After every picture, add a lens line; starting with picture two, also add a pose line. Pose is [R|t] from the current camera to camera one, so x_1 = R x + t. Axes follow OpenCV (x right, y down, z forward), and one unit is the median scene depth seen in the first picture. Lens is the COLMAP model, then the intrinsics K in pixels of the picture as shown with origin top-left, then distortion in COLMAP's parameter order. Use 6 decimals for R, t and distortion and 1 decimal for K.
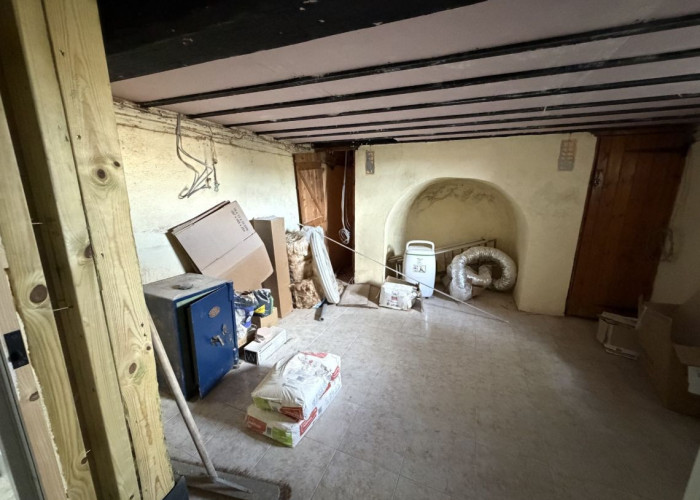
lens RADIAL K [[277.7, 0, 348.1], [0, 277.7, 249.9], [0, 0, 1]] dist [0.000644, 0.000120]
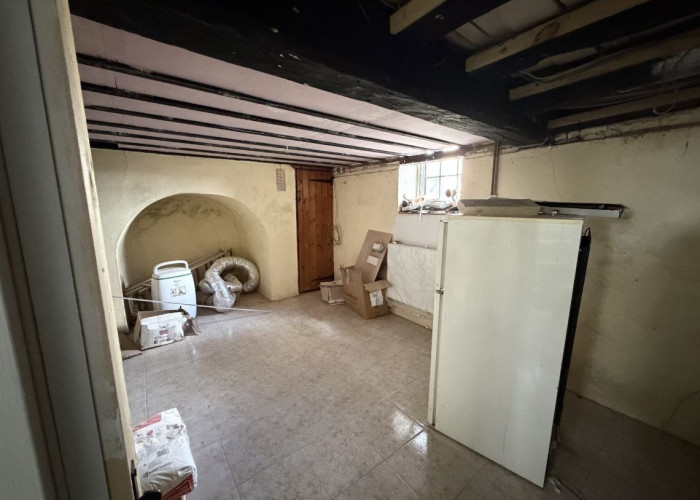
lens RADIAL K [[277.7, 0, 346.5], [0, 277.7, 248.8], [0, 0, 1]] dist [0.000644, 0.000120]
pose [[0.491152, -0.144828, 0.858950, -0.263796], [0.195846, 0.979195, 0.053117, -0.011518], [-0.848772, 0.142133, 0.509298, 0.058683]]
